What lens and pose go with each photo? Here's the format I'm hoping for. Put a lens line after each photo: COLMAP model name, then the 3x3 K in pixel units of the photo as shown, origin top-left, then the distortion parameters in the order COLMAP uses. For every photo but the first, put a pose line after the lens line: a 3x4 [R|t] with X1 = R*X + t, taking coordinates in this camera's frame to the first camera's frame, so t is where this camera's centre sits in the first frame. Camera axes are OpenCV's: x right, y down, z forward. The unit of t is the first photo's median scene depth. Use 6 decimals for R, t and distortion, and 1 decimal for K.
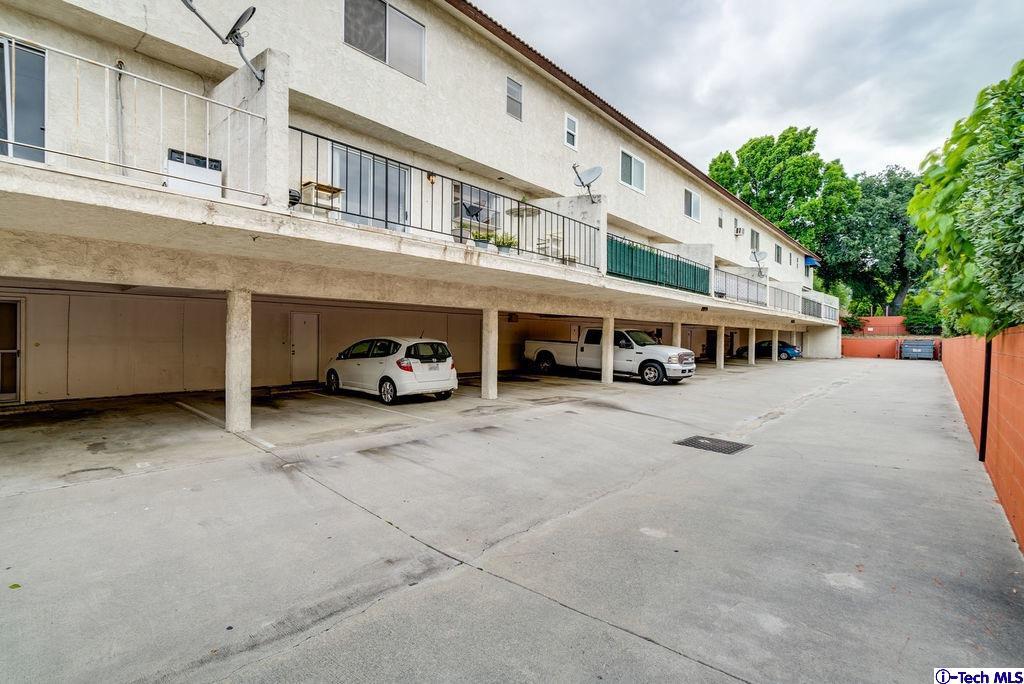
lens RADIAL K [[460.5, 0, 505.0], [0, 460.5, 338.2], [0, 0, 1]] dist [-0.002916, 0.000846]
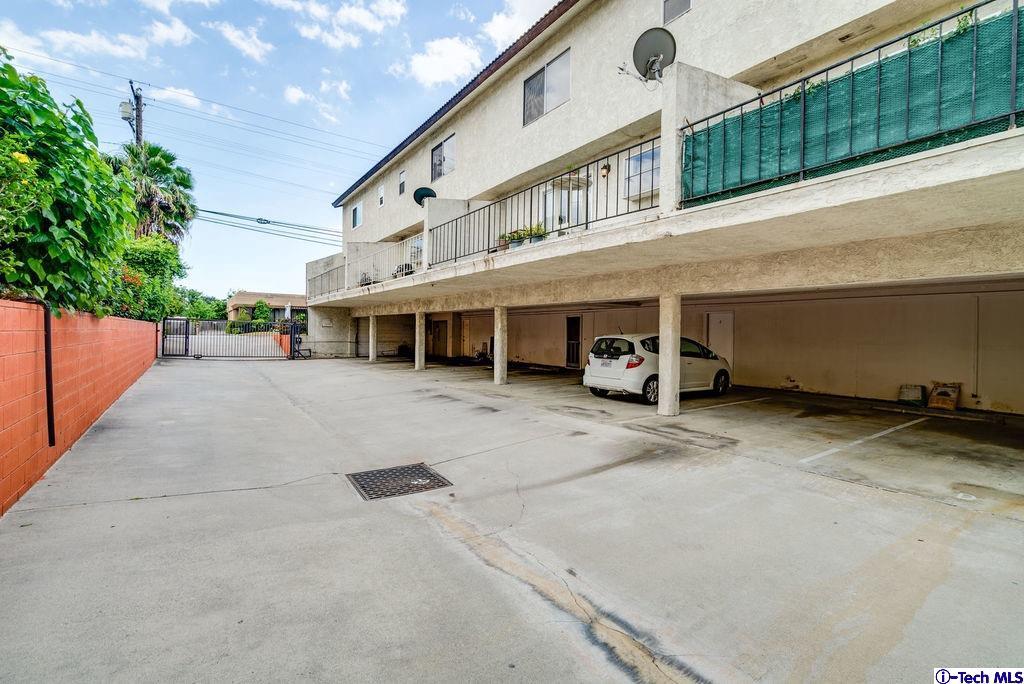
lens RADIAL K [[460.5, 0, 505.0], [0, 460.5, 338.2], [0, 0, 1]] dist [-0.002916, 0.000846]
pose [[-0.219711, -0.003519, -0.975559, 0.844053], [-0.019355, 0.999812, 0.000753, 0.013252], [0.975373, 0.019047, -0.219738, 1.010421]]
